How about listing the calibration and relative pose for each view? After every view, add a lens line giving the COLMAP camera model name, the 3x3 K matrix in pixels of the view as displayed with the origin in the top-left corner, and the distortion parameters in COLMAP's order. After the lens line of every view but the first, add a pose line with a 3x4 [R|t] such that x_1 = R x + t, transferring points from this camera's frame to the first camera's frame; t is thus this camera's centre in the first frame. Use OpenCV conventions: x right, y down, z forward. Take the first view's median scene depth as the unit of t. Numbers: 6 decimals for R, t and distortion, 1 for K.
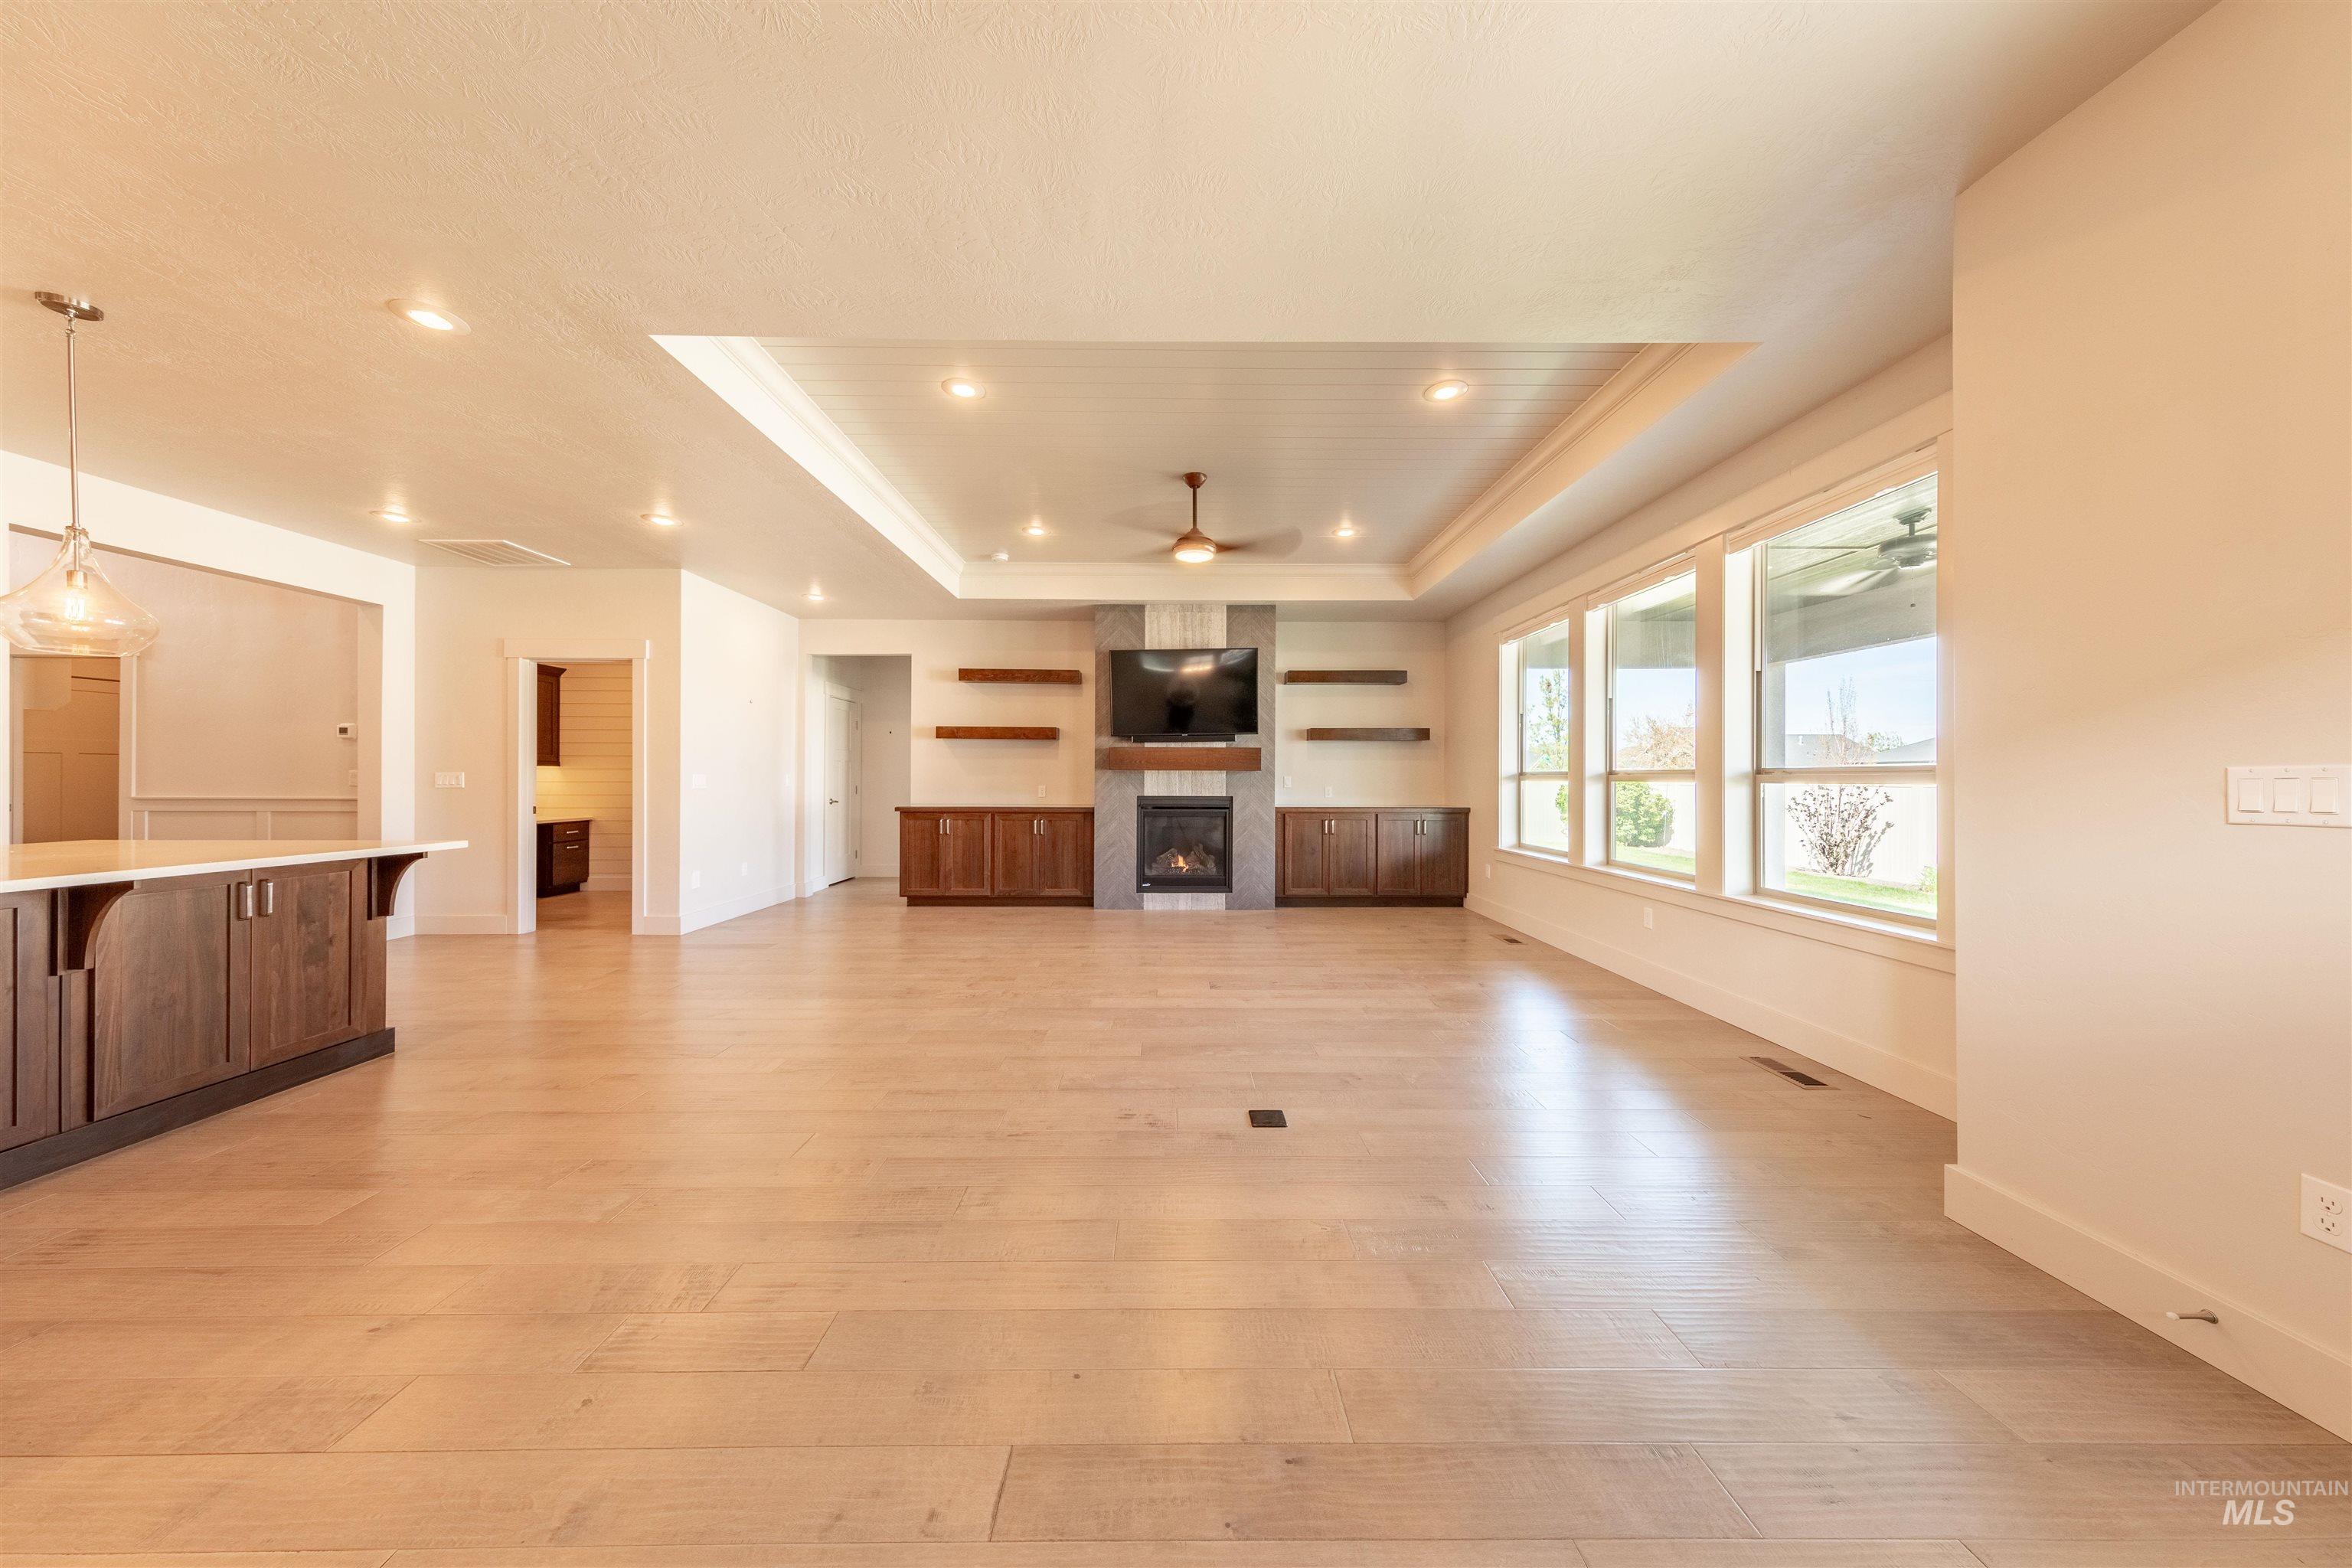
lens RADIAL K [[736.3, 0, 1172.5], [0, 736.3, 774.7], [0, 0, 1]] dist [0.007614, -0.000678]
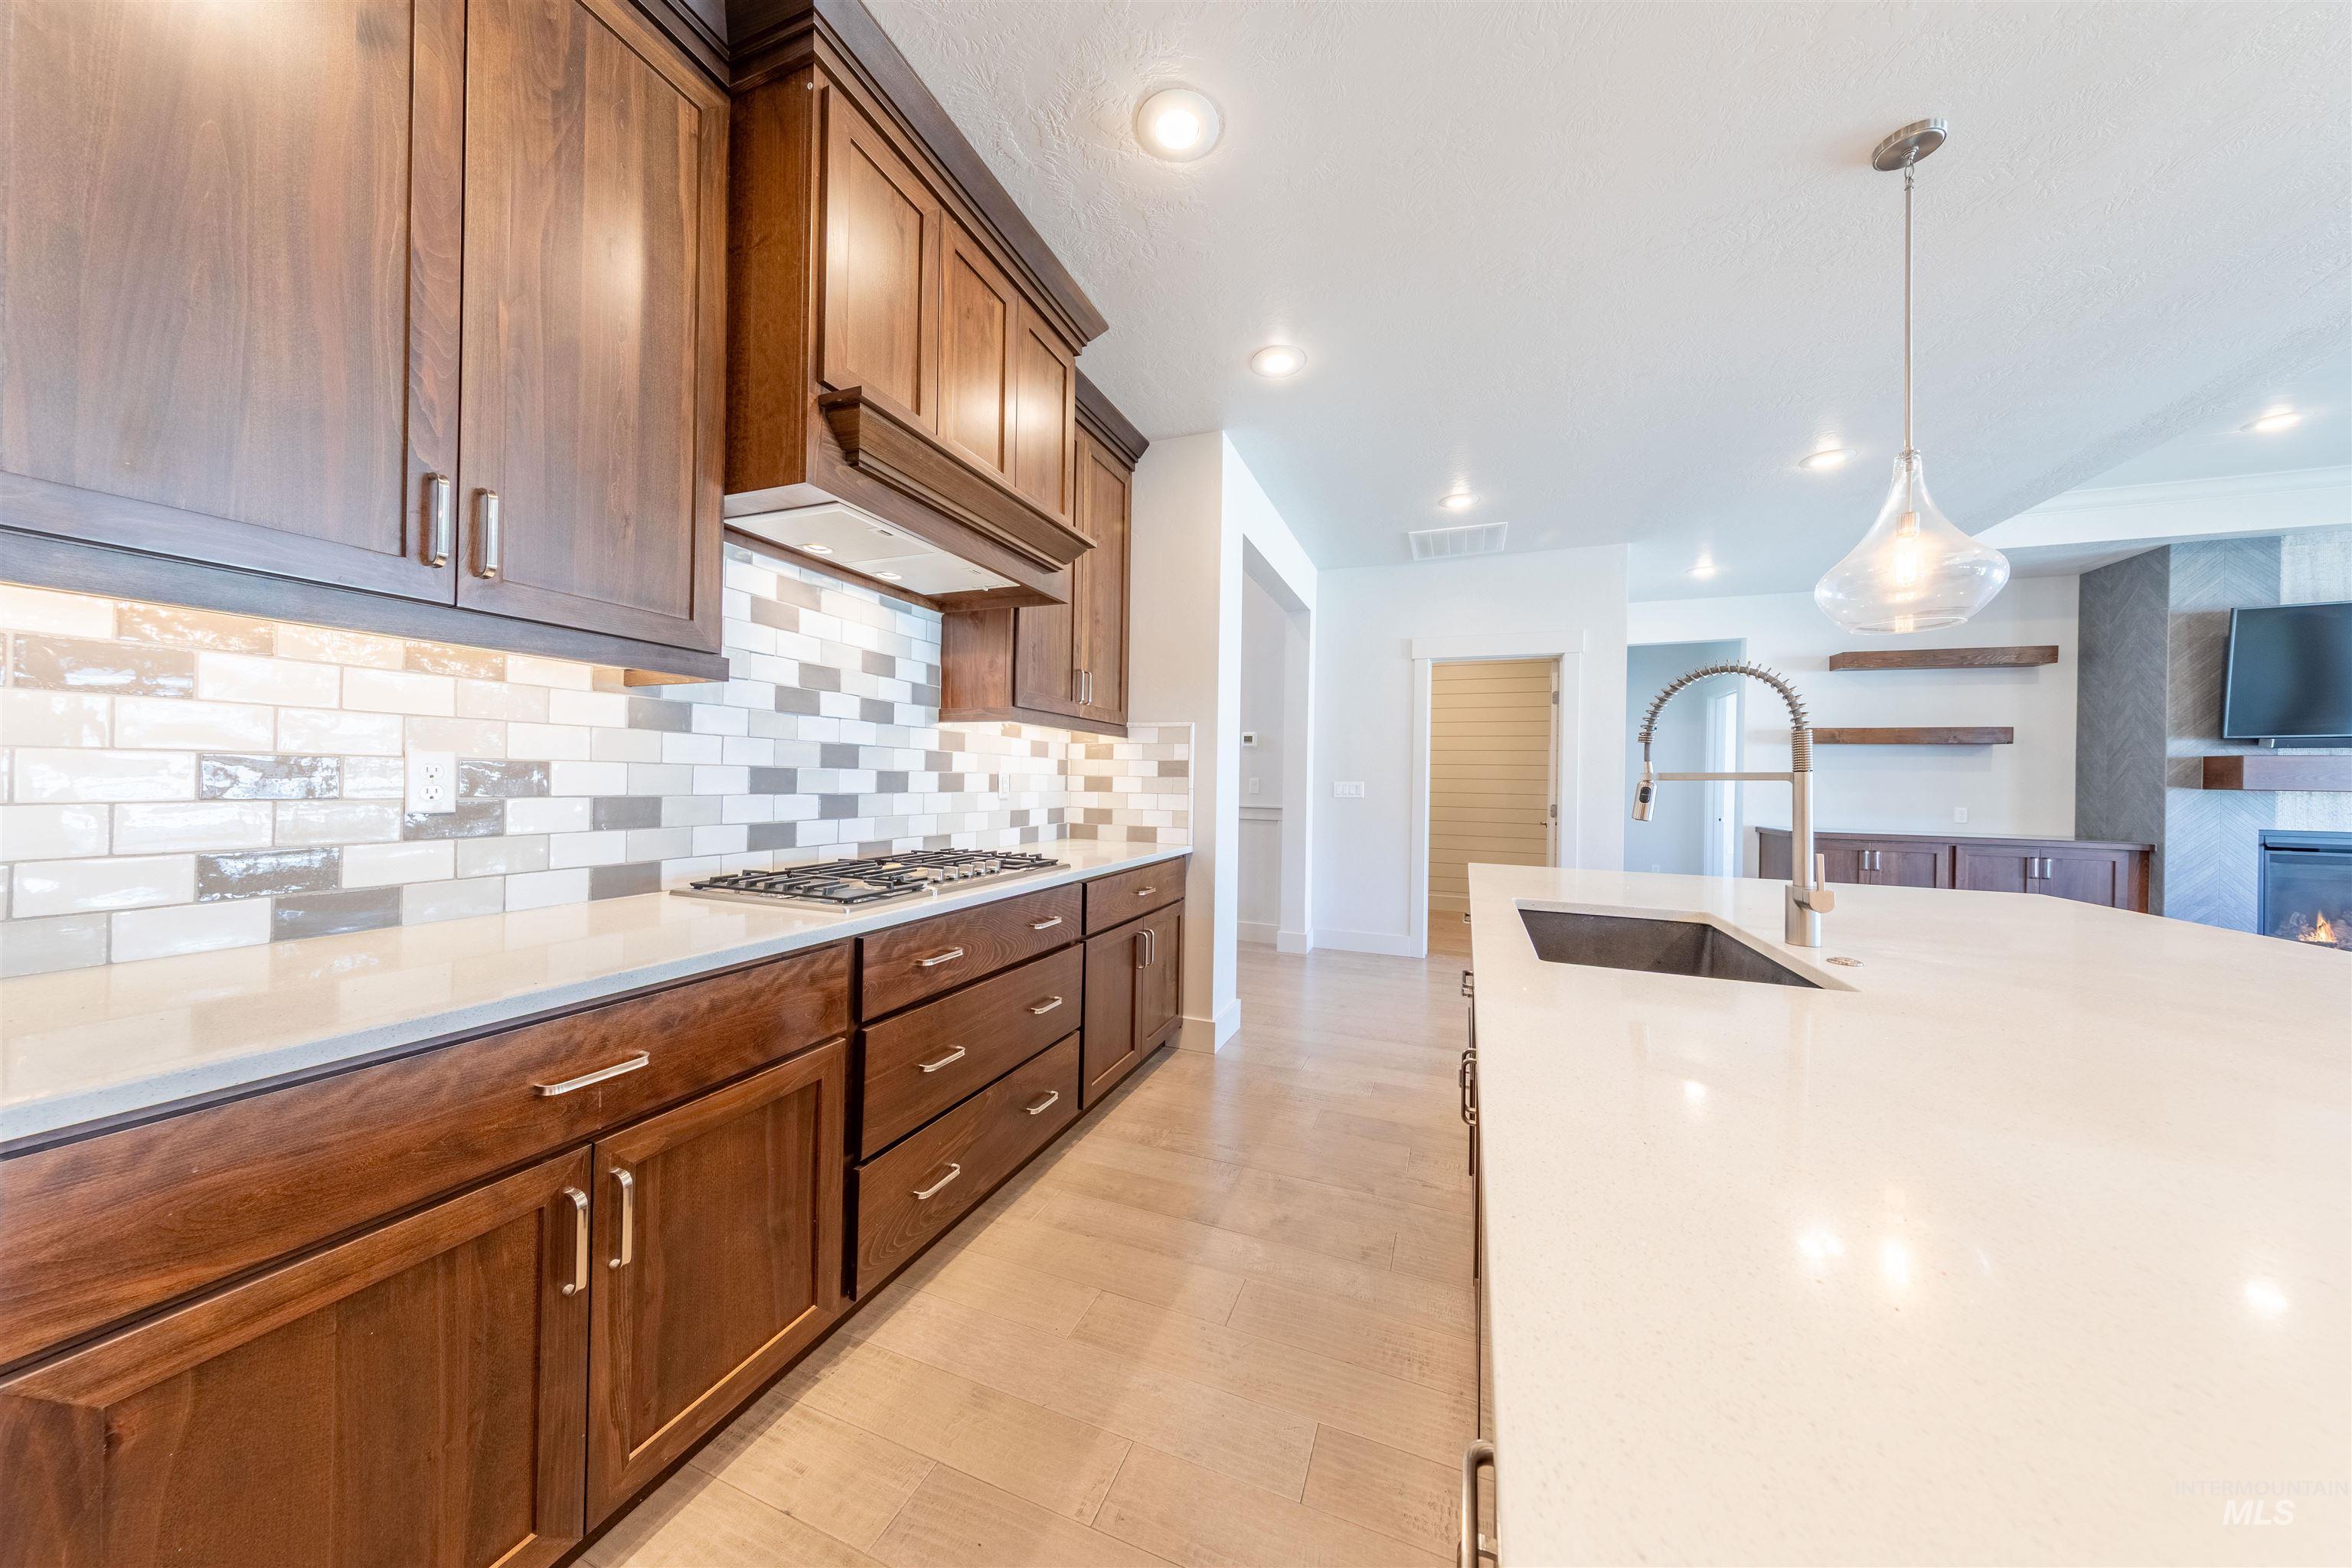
lens RADIAL K [[736.3, 0, 1178.9], [0, 736.3, 783.4], [0, 0, 1]] dist [0.007614, -0.000678]
pose [[0.928945, 0.015044, -0.369911, -0.691305], [-0.013468, 0.999886, 0.006845, -0.004047], [0.369972, -0.001377, 0.929042, 0.031213]]
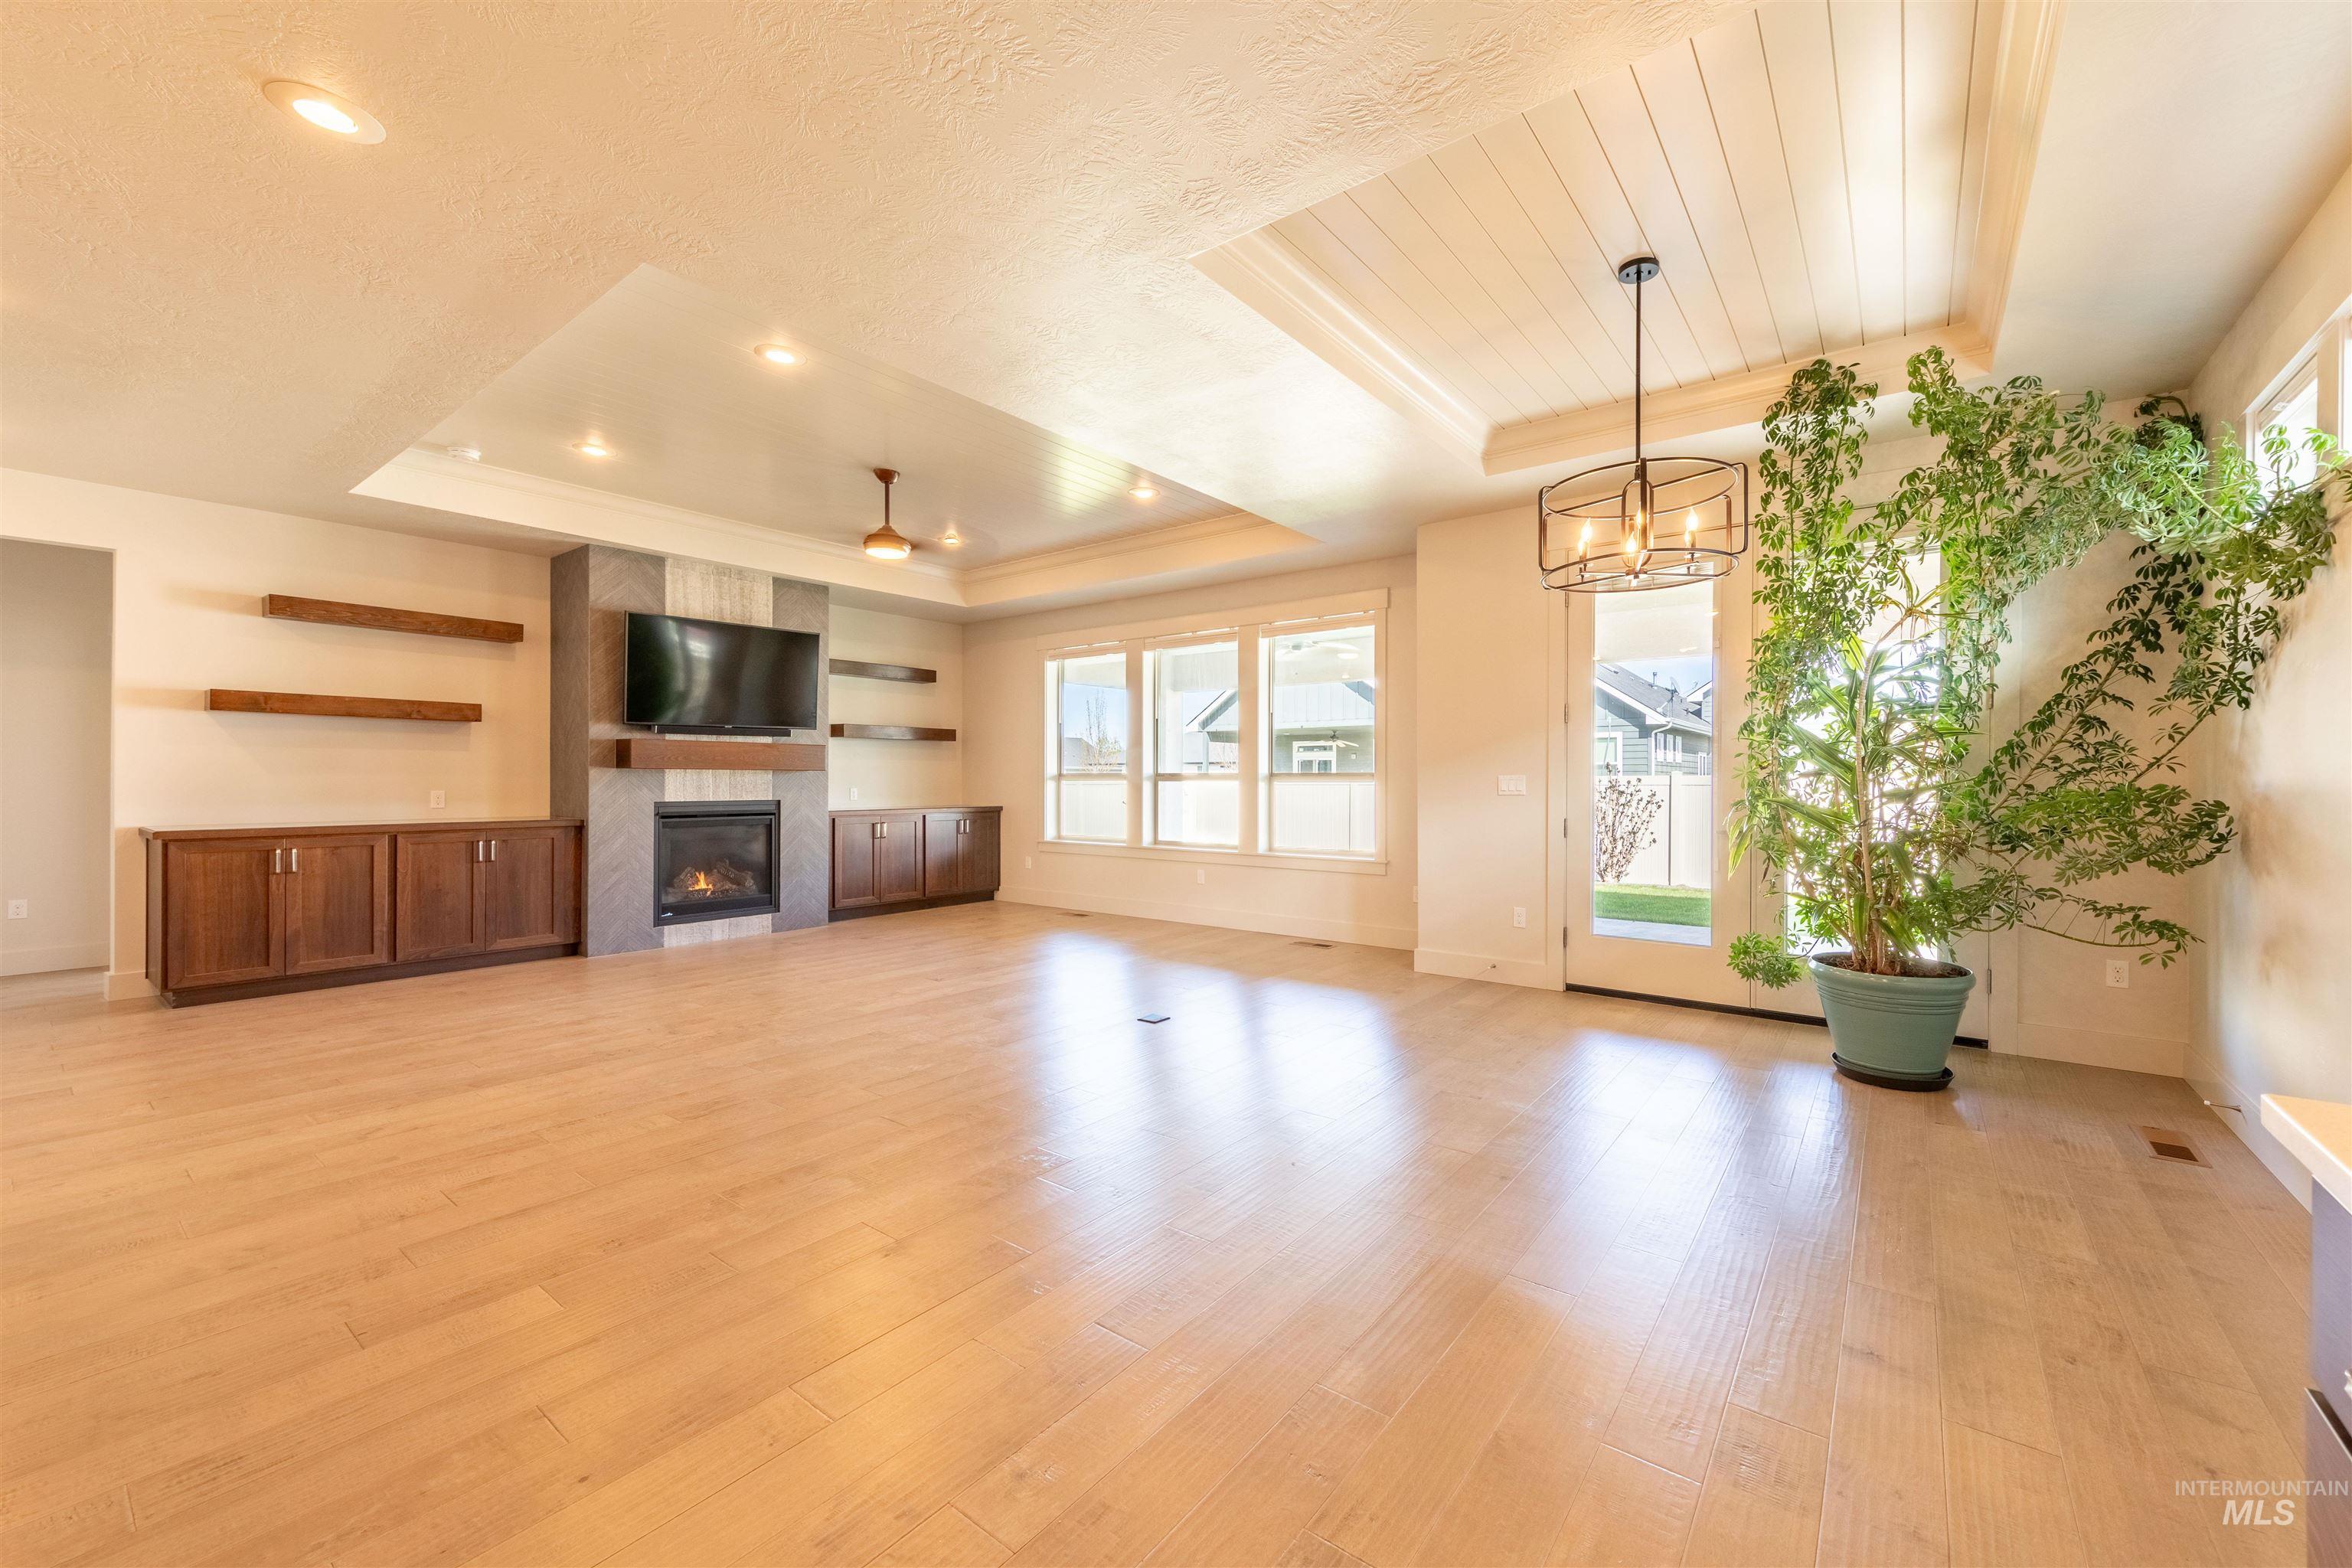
lens RADIAL K [[895.5, 0, 1264.1], [0, 895.5, 781.1], [0, 0, 1]] dist [-0.001162, -0.000315]
pose [[0.583288, -0.003685, 0.812257, -0.437747], [-0.003702, 0.999967, 0.007195, -0.002577], [-0.812257, -0.007204, 0.583255, -0.070048]]
